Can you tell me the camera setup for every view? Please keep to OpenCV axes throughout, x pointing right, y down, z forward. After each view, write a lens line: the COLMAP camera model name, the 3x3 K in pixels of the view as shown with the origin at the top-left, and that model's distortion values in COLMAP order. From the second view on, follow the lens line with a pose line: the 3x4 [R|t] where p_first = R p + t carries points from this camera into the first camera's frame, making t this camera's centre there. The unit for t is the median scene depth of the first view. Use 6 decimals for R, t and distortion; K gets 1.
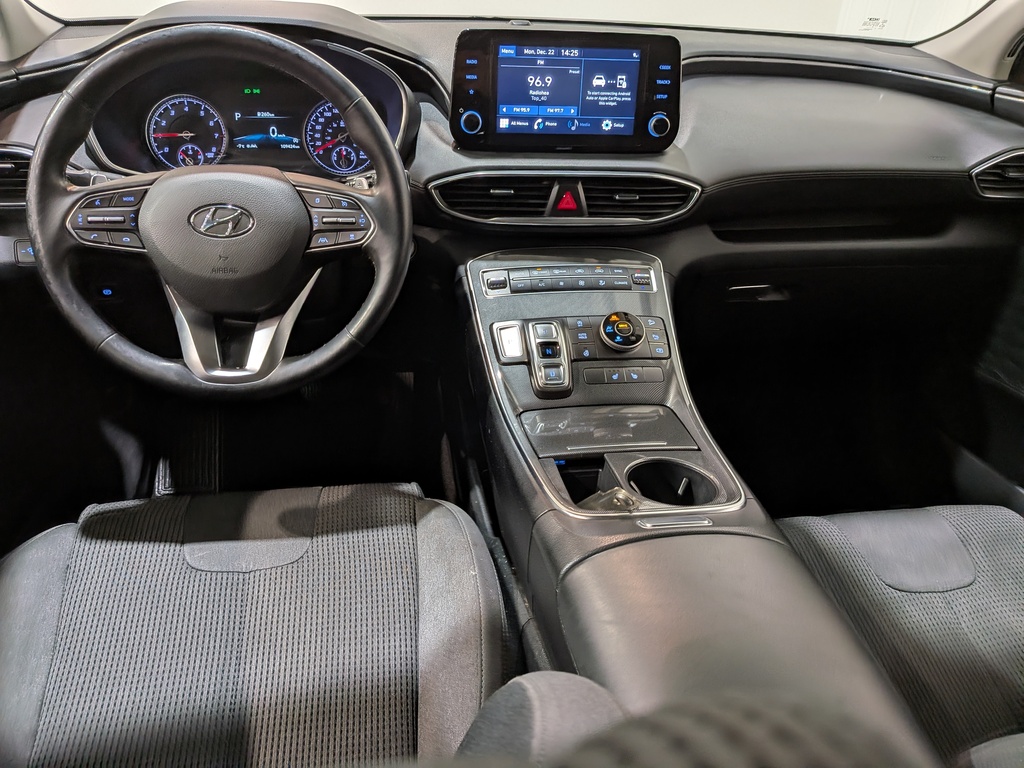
lens RADIAL K [[774.2, 0, 499.0], [0, 774.2, 404.3], [0, 0, 1]] dist [0.034443, -0.066636]
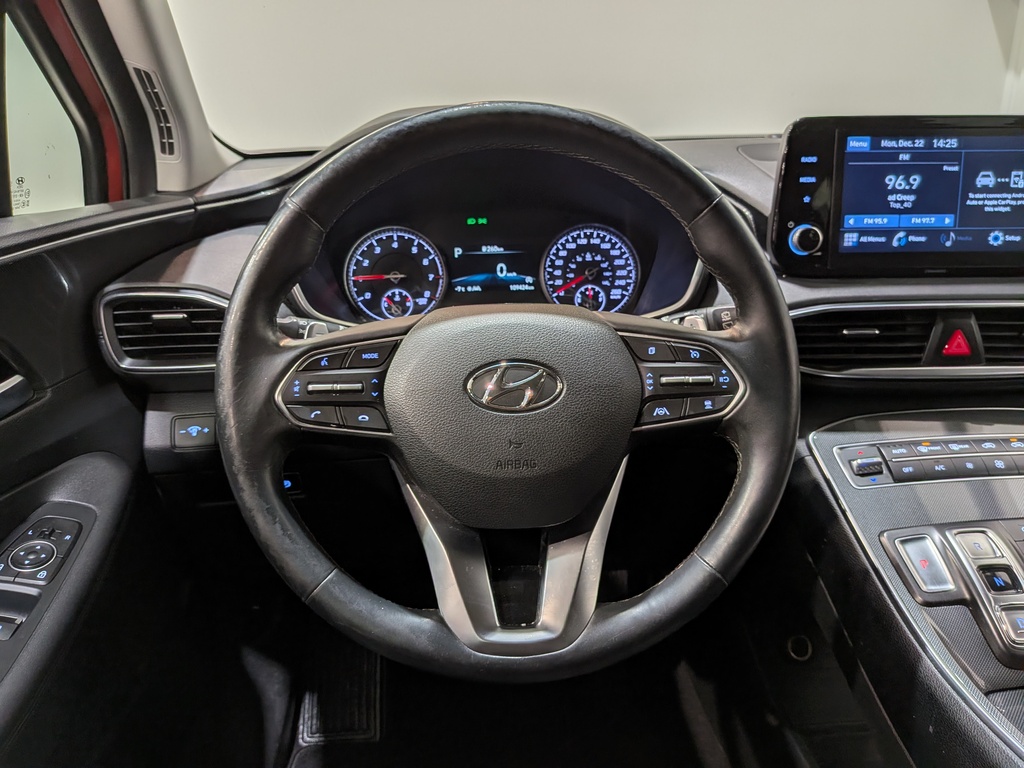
lens RADIAL K [[747.4, 0, 481.8], [0, 747.4, 373.2], [0, 0, 1]] dist [0.015316, -0.045234]
pose [[0.995004, -0.025533, -0.096519, -0.271094], [0.002104, 0.971894, -0.235410, -0.087248], [0.099817, 0.234031, 0.967092, 0.346530]]
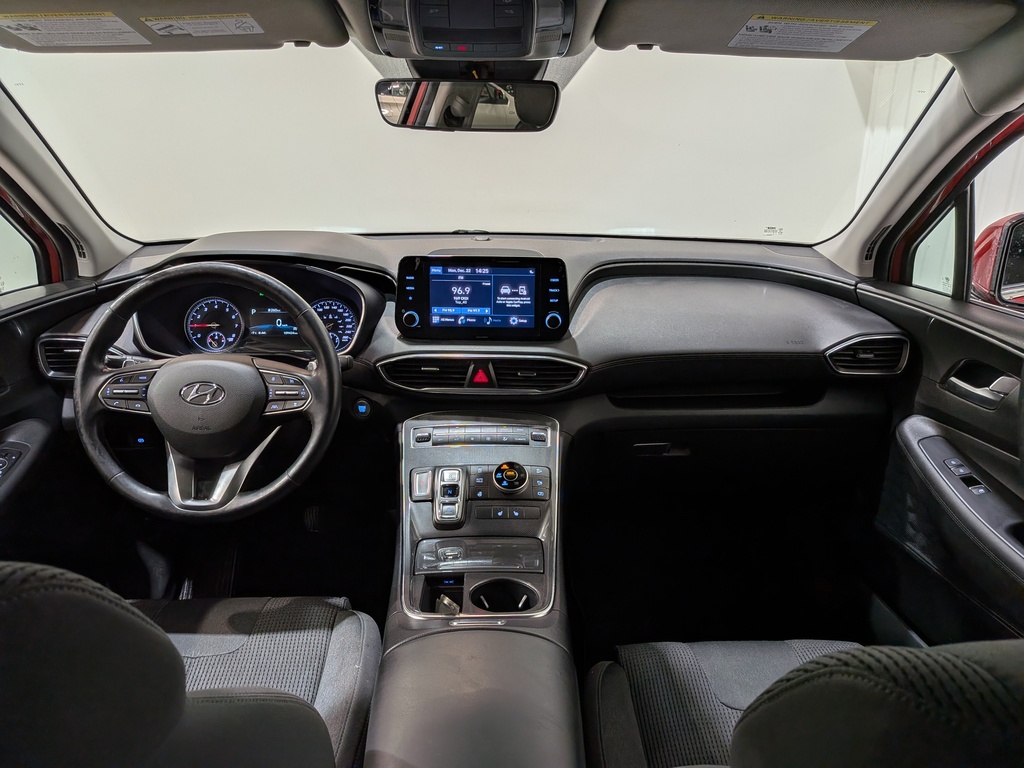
lens RADIAL K [[788.3, 0, 533.0], [0, 788.3, 367.3], [0, 0, 1]] dist [0.046719, -0.084866]
pose [[0.993791, 0.007074, -0.111040, 0.333554], [-0.032182, 0.973597, -0.225993, 0.020699], [0.106510, 0.228163, 0.967780, -0.286524]]
